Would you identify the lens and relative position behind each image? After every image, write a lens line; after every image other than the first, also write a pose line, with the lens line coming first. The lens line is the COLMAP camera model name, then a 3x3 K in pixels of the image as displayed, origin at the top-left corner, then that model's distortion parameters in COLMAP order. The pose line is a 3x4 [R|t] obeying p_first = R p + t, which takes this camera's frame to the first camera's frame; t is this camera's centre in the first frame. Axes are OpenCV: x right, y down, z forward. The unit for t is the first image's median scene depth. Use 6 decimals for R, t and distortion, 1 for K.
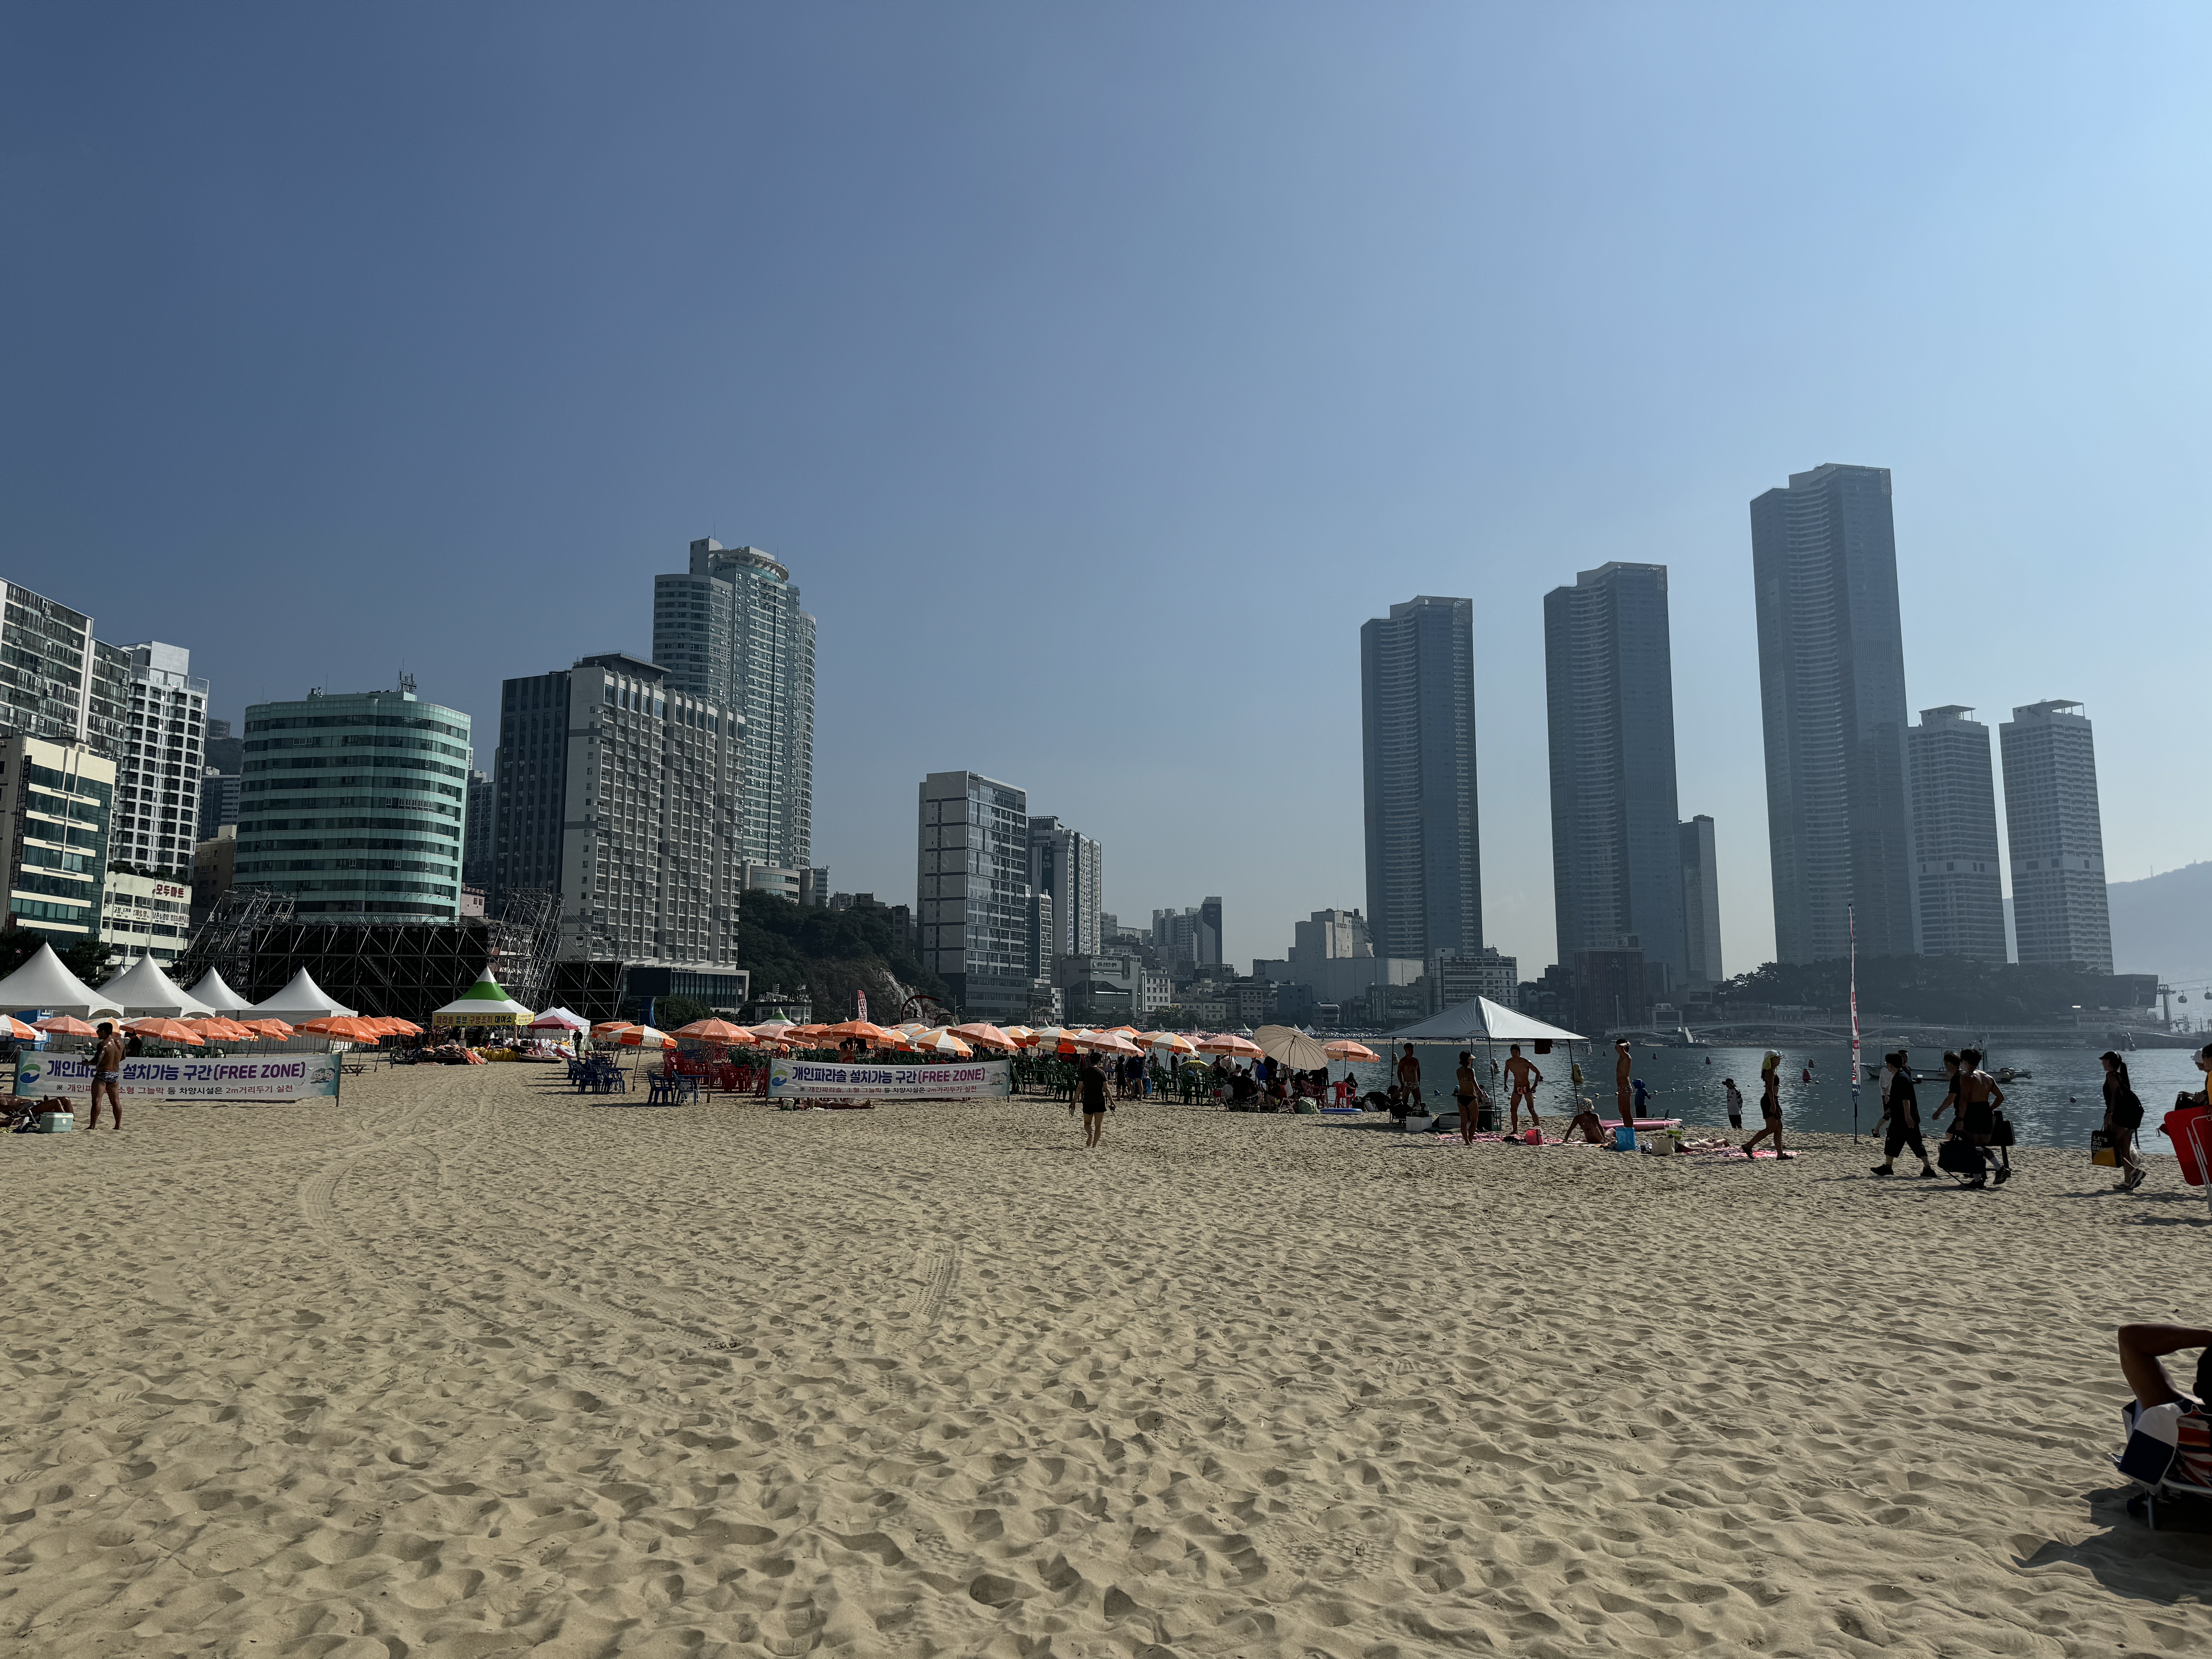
lens RADIAL K [[1551.7, 0, 1078.5], [0, 1551.7, 832.9], [0, 0, 1]] dist [0.127179, -0.226290]
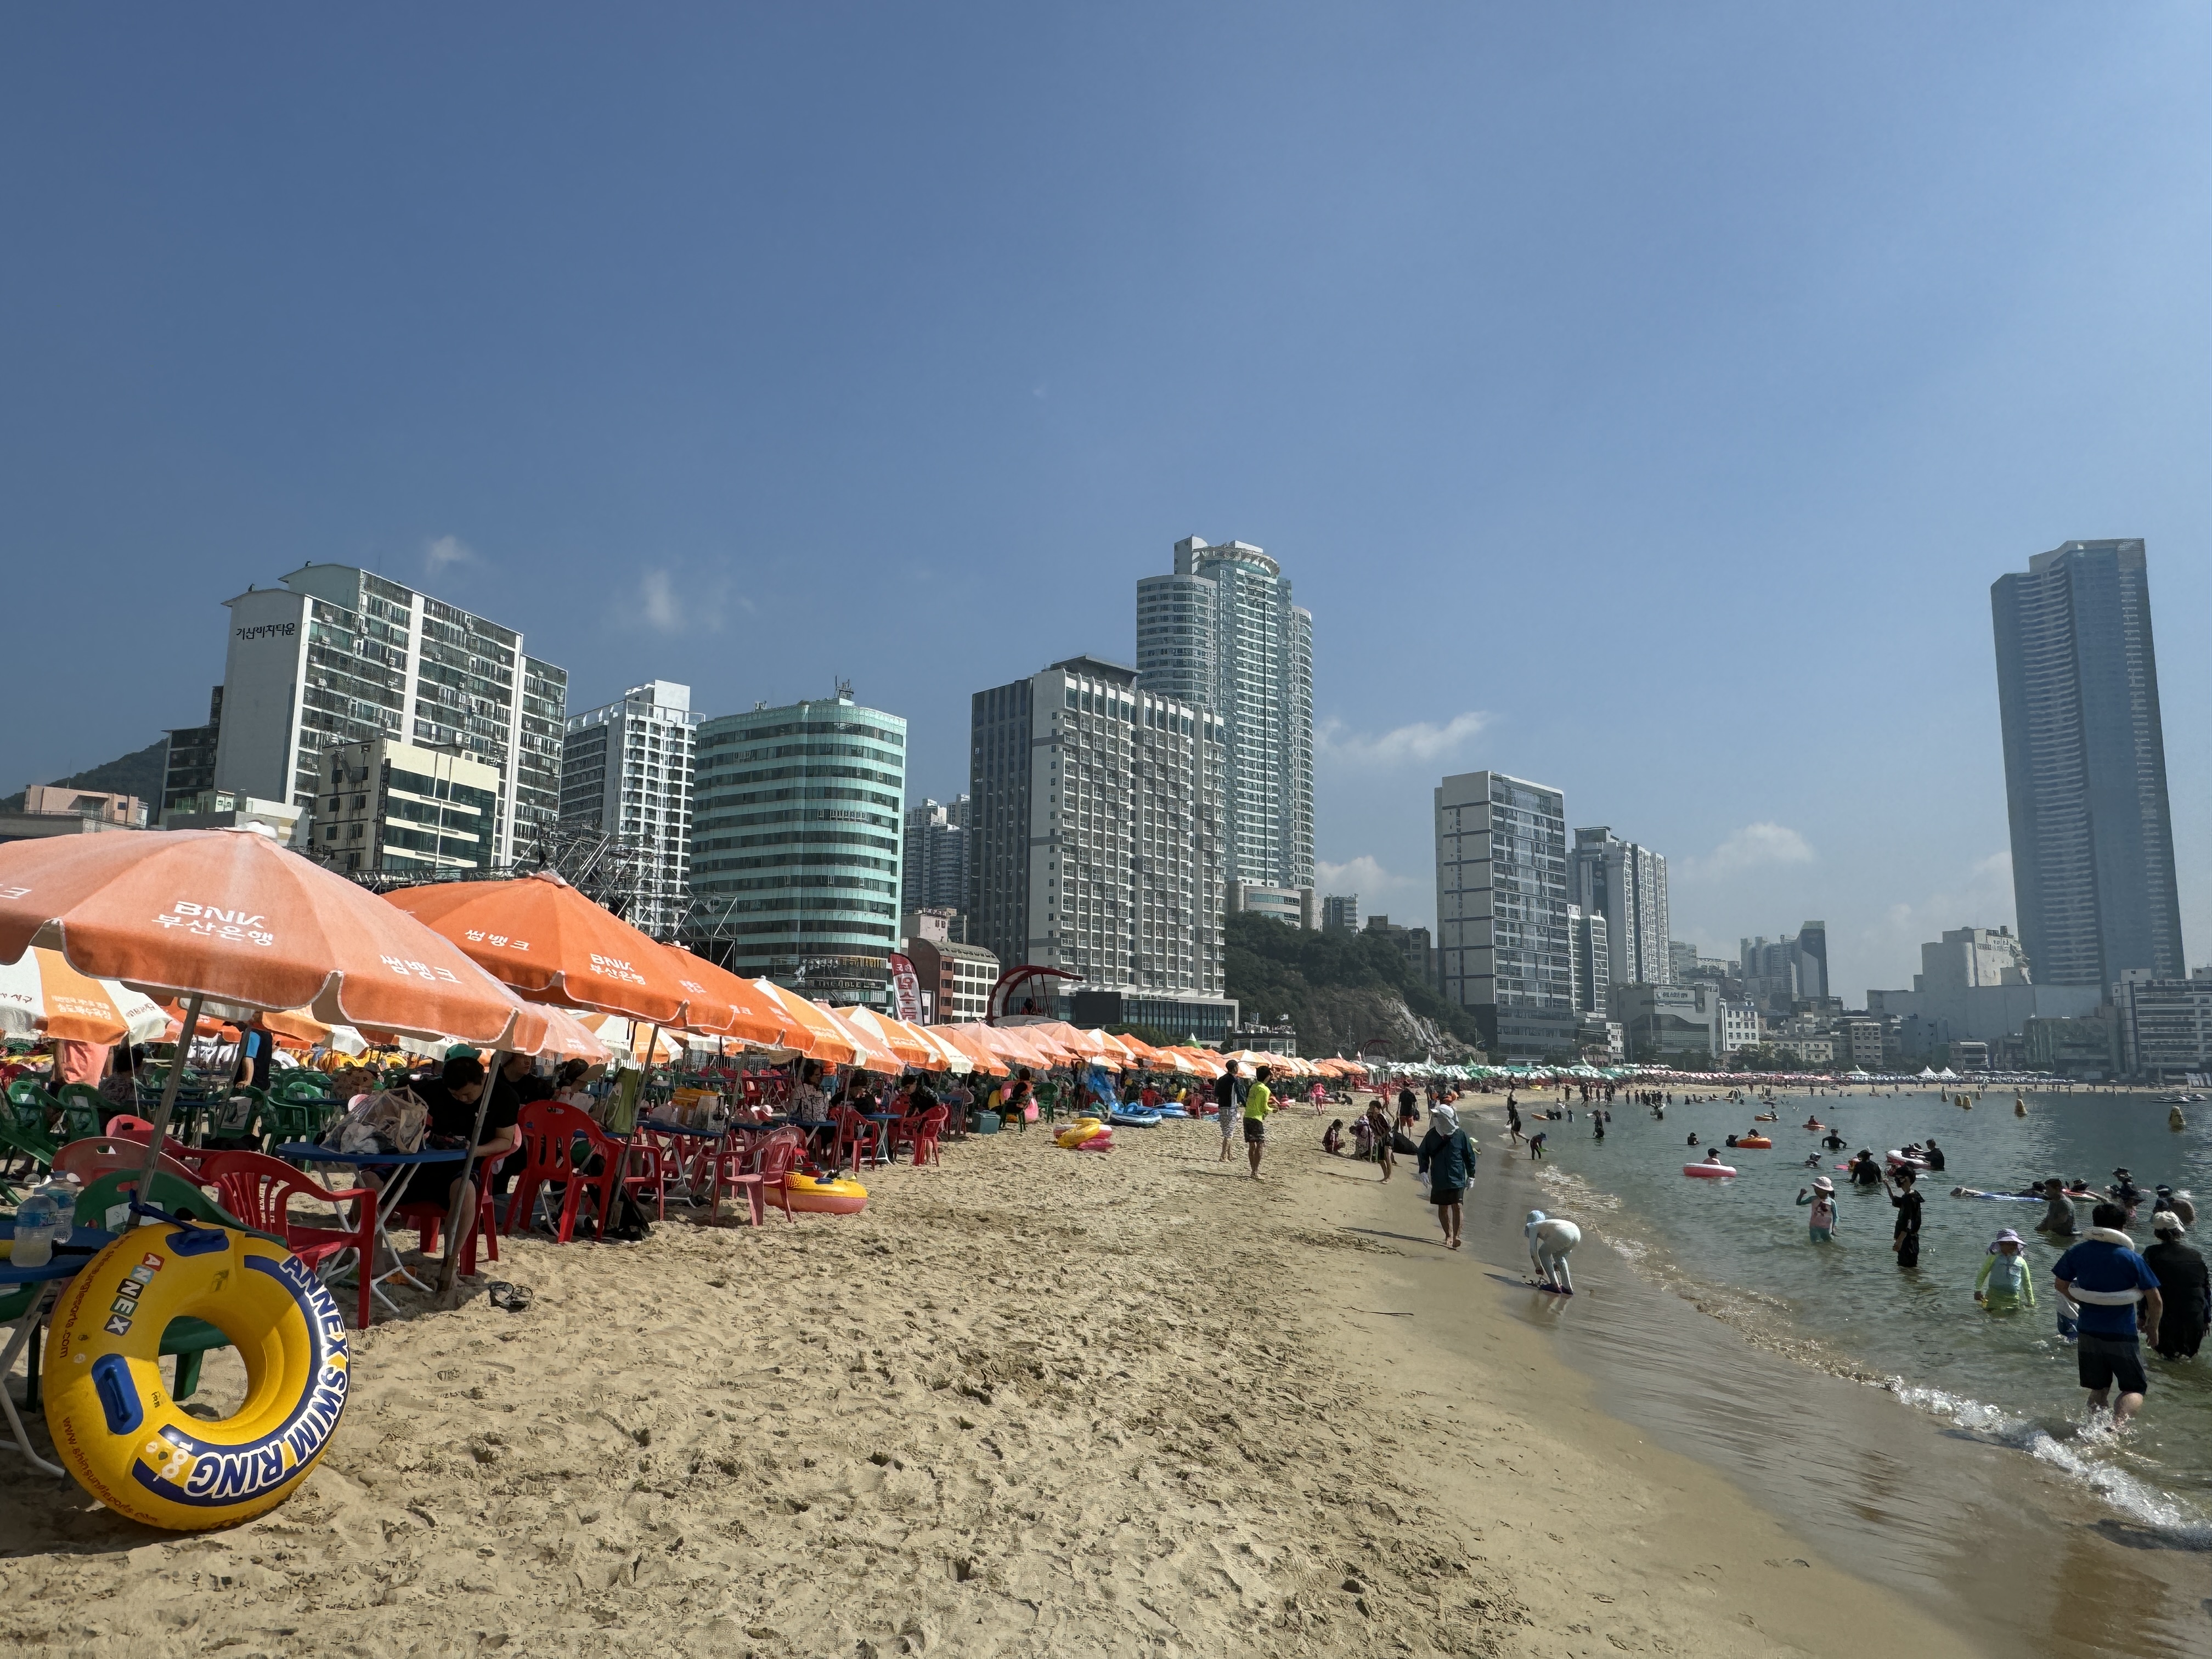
lens RADIAL K [[1531.0, 0, 1106.0], [0, 1531.0, 829.5], [0, 0, 1]] dist [-0.004372, 0.003697]
pose [[0.939031, -0.046161, -0.340721, 0.021005], [0.035138, 0.998642, -0.038457, 0.021903], [0.342034, 0.024140, 0.939378, 0.149036]]
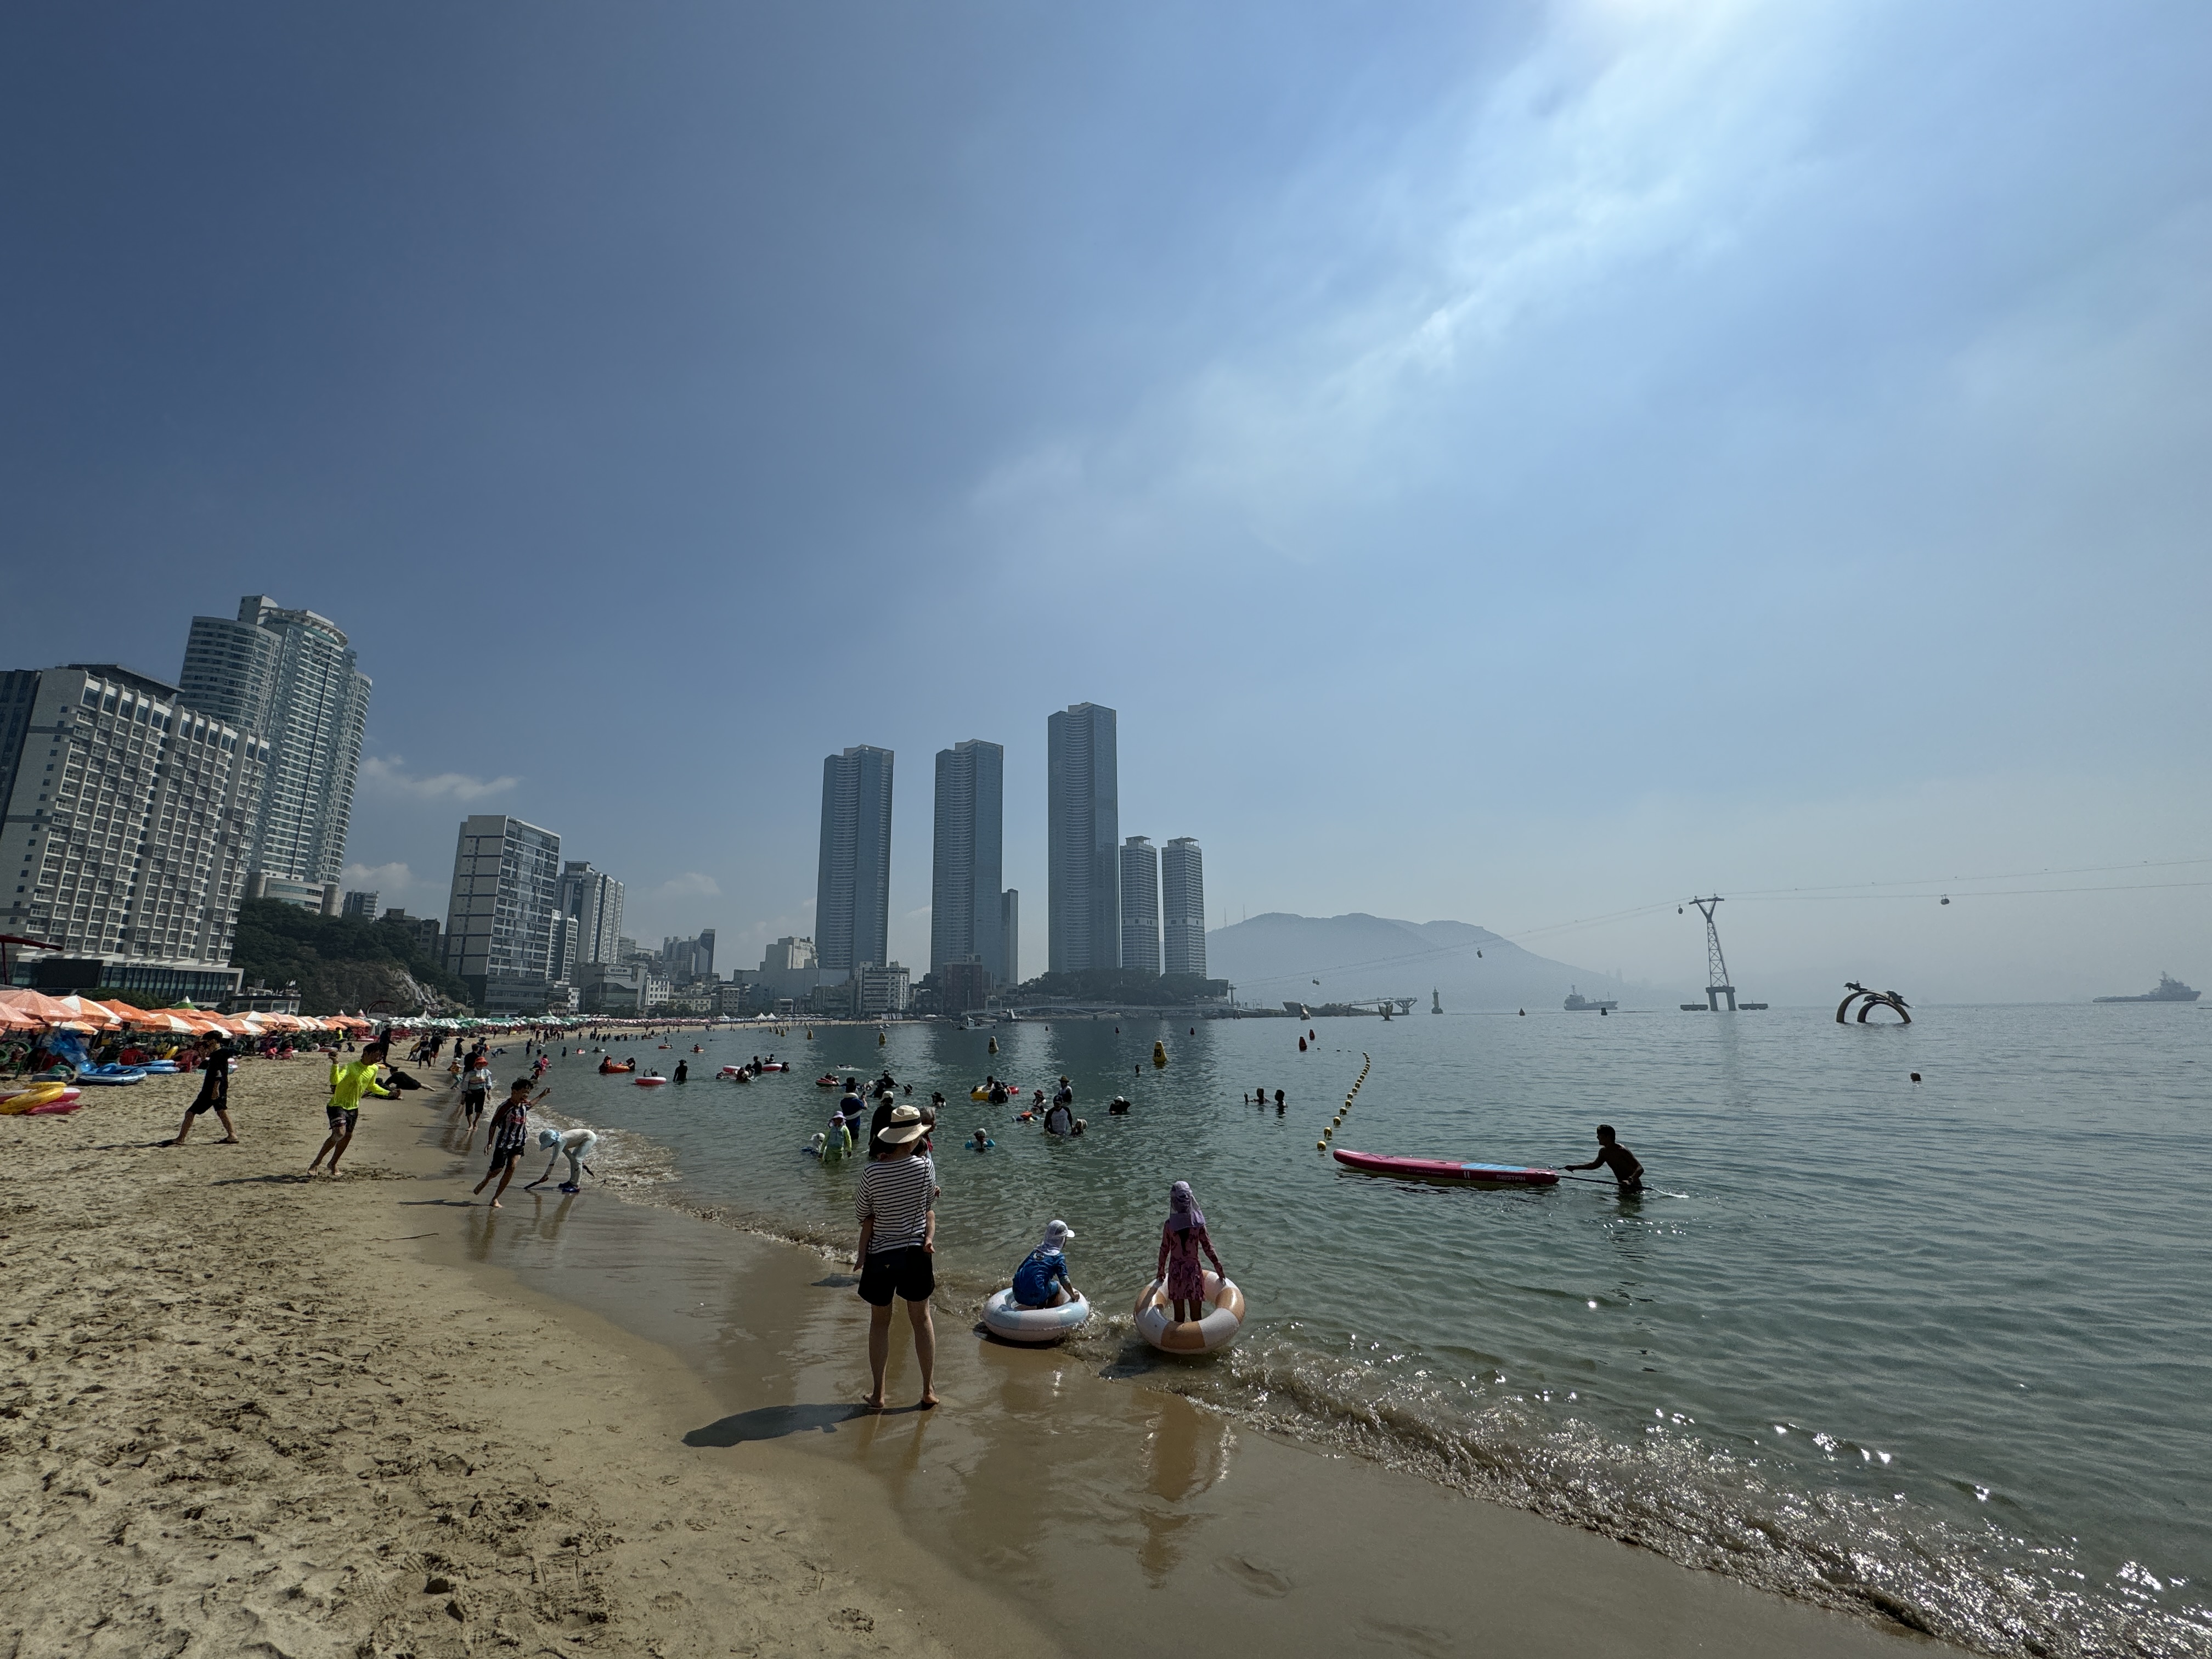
lens RADIAL K [[881.3, 0, 1106.0], [0, 881.3, 829.5], [0, 0, 1]] dist [-0.002757, 0.000760]
pose [[0.874847, 0.084668, 0.476943, 0.018441], [-0.044543, 0.994495, -0.094840, 0.022017], [-0.482347, 0.061726, 0.873803, 0.153693]]
